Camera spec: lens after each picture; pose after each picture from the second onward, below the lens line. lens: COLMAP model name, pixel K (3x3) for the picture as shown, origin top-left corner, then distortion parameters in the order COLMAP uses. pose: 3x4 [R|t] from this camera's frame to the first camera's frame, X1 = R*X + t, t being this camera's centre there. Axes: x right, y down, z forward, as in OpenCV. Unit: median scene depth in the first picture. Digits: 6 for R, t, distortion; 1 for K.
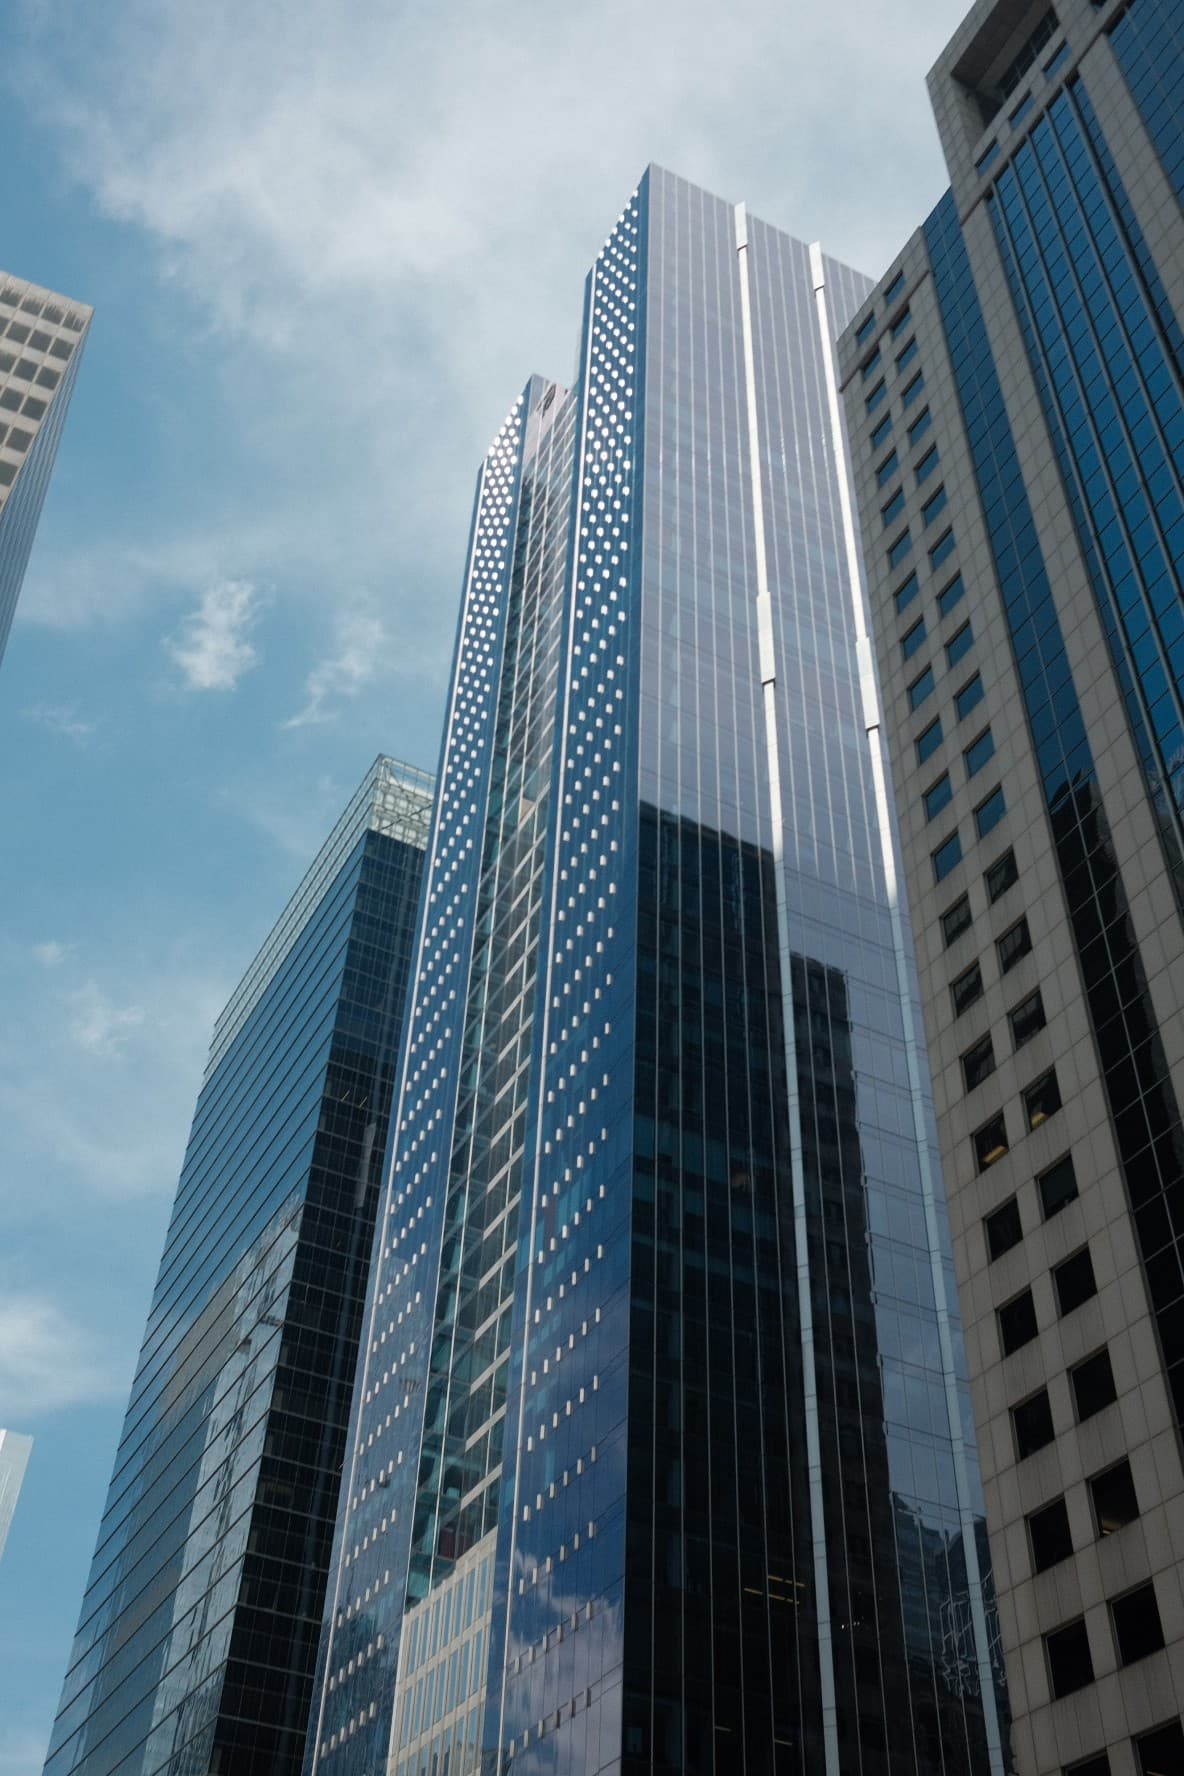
lens RADIAL K [[1802.8, 0, 591.2], [0, 1802.8, 834.6], [0, 0, 1]] dist [0.008120, -0.035798]
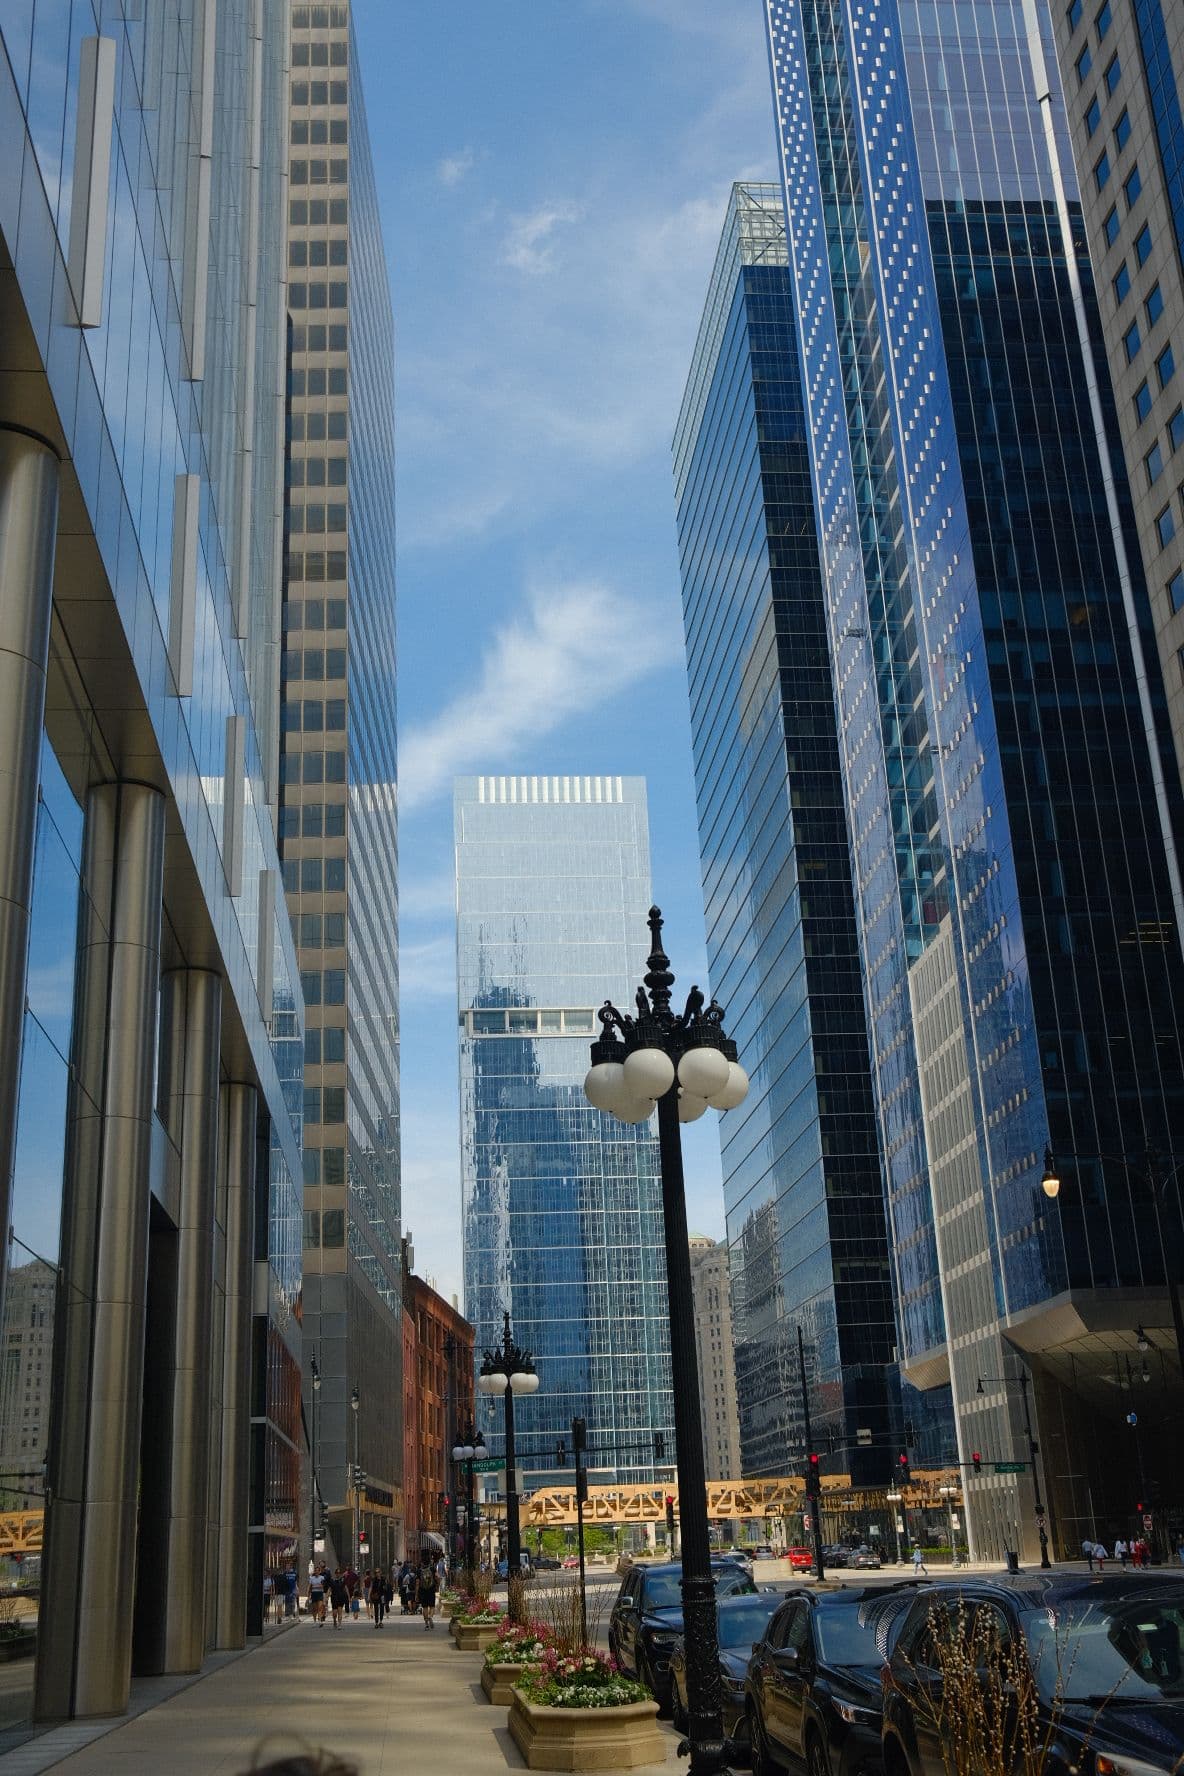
lens RADIAL K [[2033.9, 0, 593.6], [0, 2033.9, 726.2], [0, 0, 1]] dist [-0.075903, -0.021404]
pose [[0.919250, -0.211897, -0.331781, 0.206184], [0.322975, 0.887812, 0.327837, -0.279693], [0.225092, -0.408521, 0.884559, -0.292128]]
